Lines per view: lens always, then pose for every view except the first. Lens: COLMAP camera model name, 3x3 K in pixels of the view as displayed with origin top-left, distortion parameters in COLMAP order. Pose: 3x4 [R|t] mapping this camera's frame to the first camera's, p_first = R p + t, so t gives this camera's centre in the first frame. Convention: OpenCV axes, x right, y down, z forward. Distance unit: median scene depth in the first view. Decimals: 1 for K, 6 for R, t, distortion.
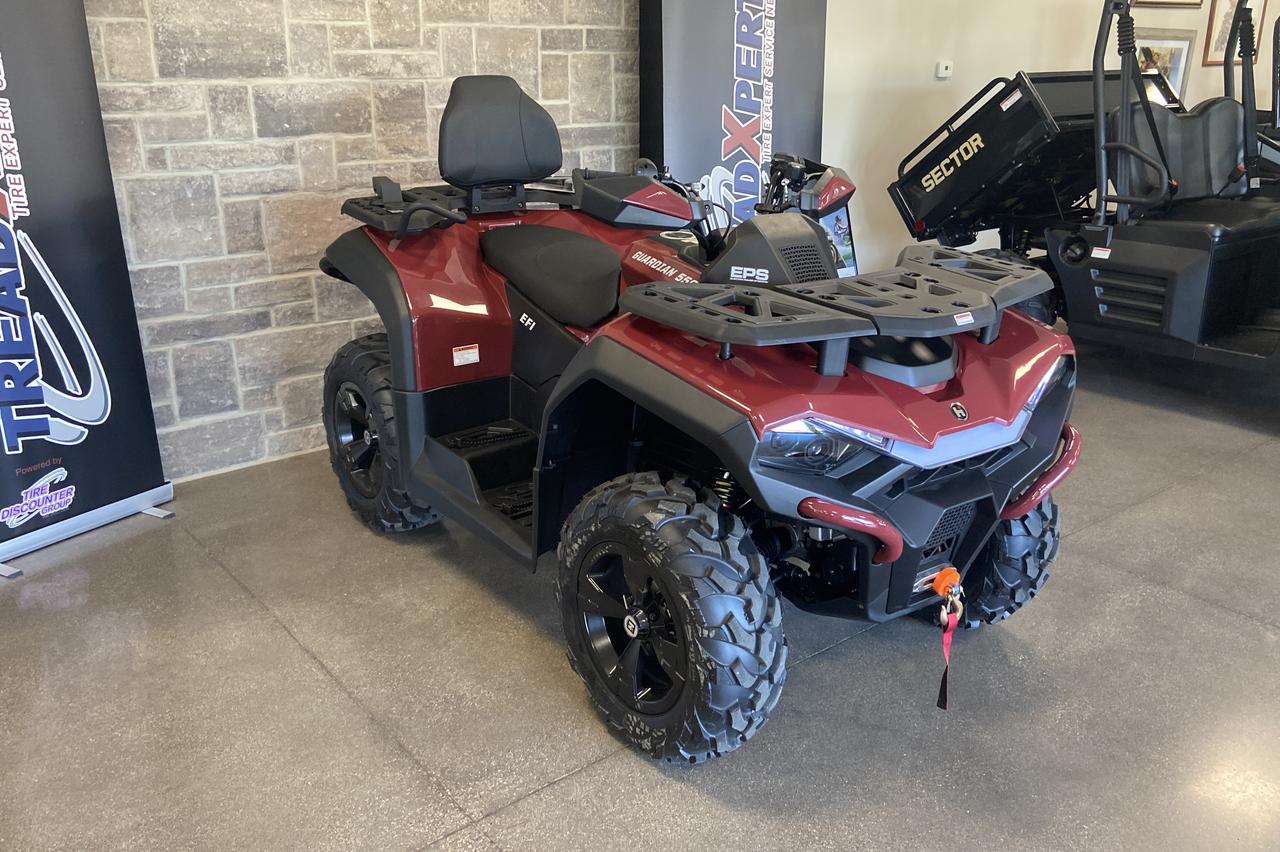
lens RADIAL K [[1084.4, 0, 642.3], [0, 1084.4, 400.0], [0, 0, 1]] dist [0.128110, -0.164035]
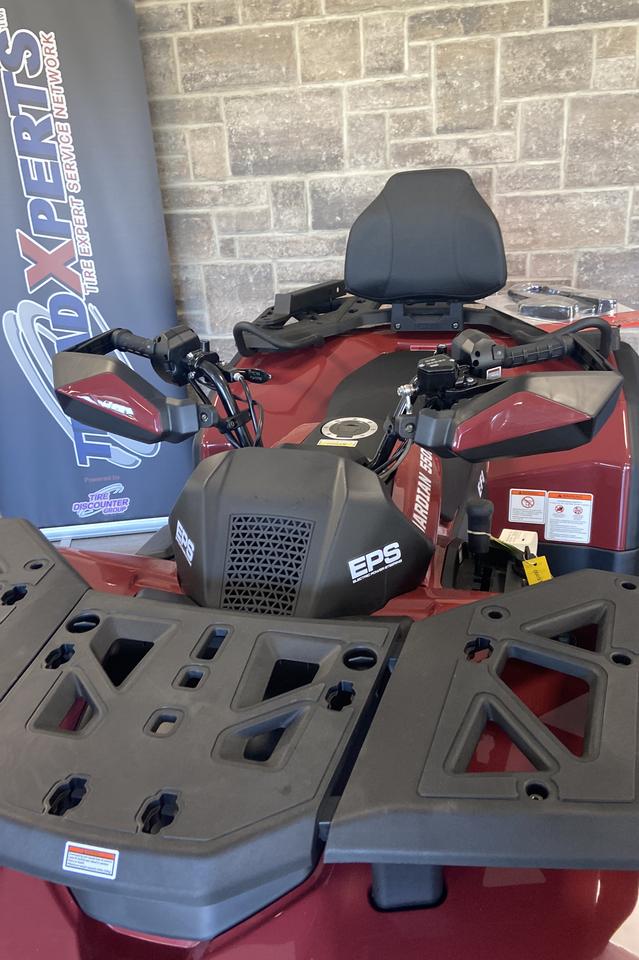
lens RADIAL K [[813.3, 0, 313.2], [0, 813.3, 465.8], [0, 0, 1]] dist [0.128110, -0.164035]
pose [[0.613389, 0.260967, -0.745419, 0.312778], [-0.183044, 0.965106, 0.187255, -0.168549], [0.768277, 0.021584, 0.639754, 0.501786]]
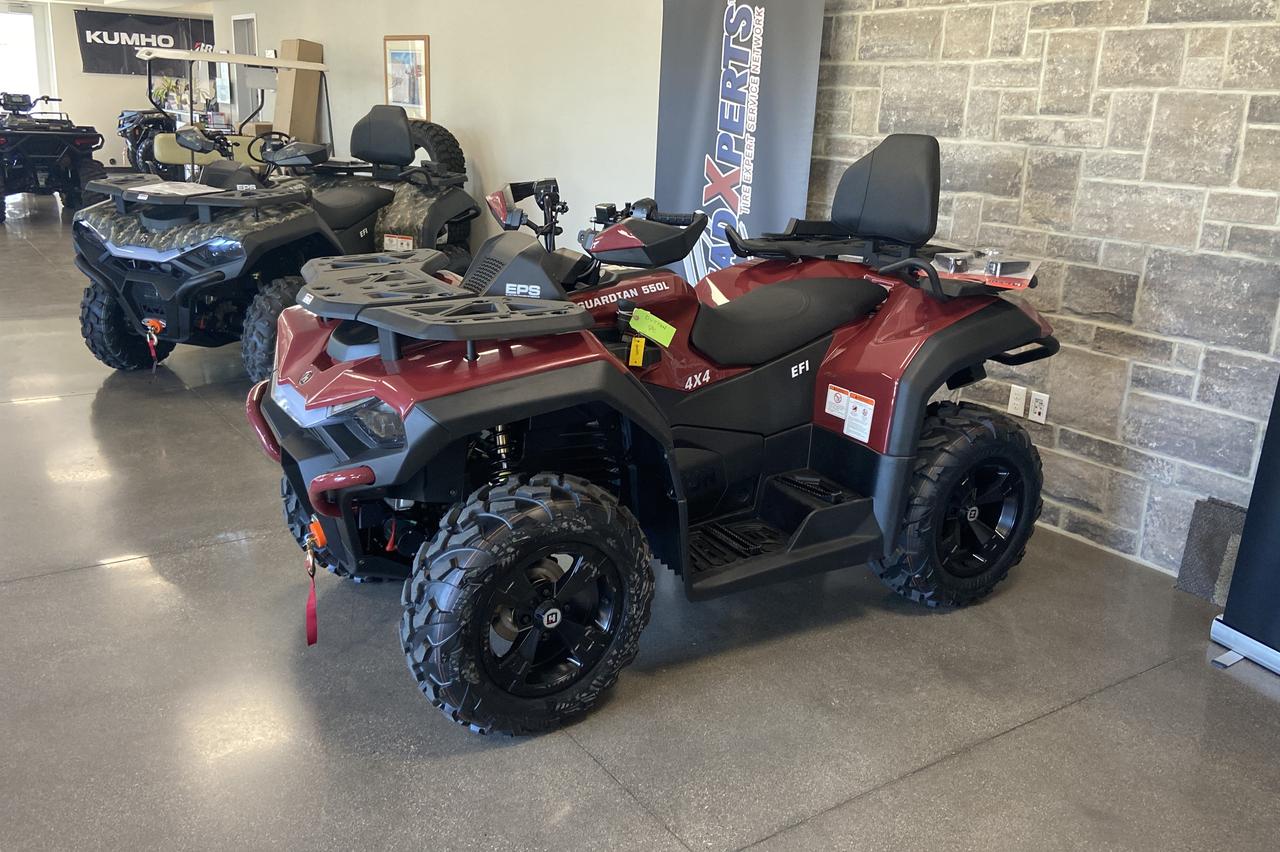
lens RADIAL K [[1084.4, 0, 642.3], [0, 1084.4, 400.0], [0, 0, 1]] dist [0.128110, -0.164035]
pose [[-0.068393, 0.257155, -0.963947, 0.837509], [-0.351849, 0.897909, 0.264502, -0.241433], [0.933555, 0.357254, 0.029069, 0.780974]]
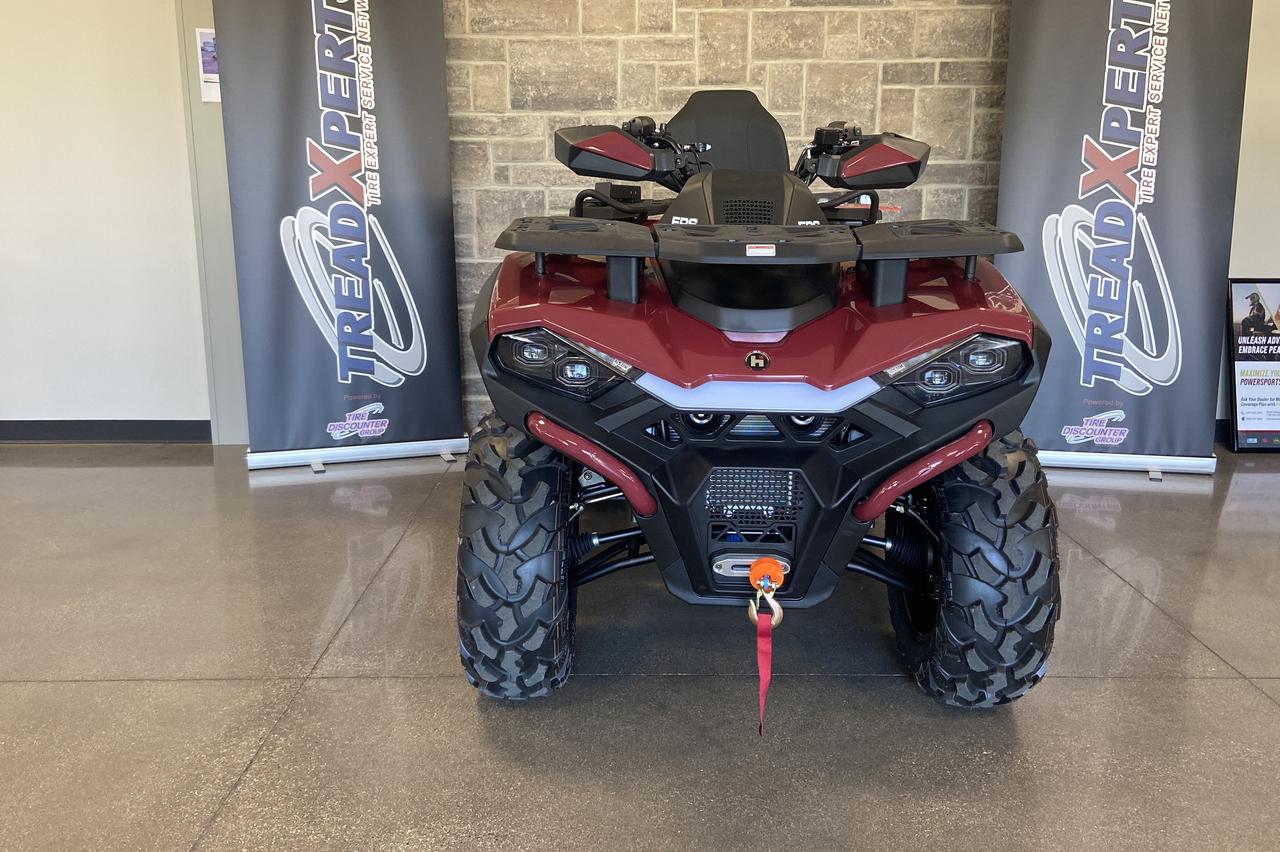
lens RADIAL K [[1084.4, 0, 642.3], [0, 1084.4, 400.0], [0, 0, 1]] dist [0.128110, -0.164035]
pose [[0.782881, 0.119595, -0.610569, 0.442055], [-0.191680, 0.979981, -0.053822, 0.061766], [0.591909, 0.159170, 0.790132, 0.164818]]
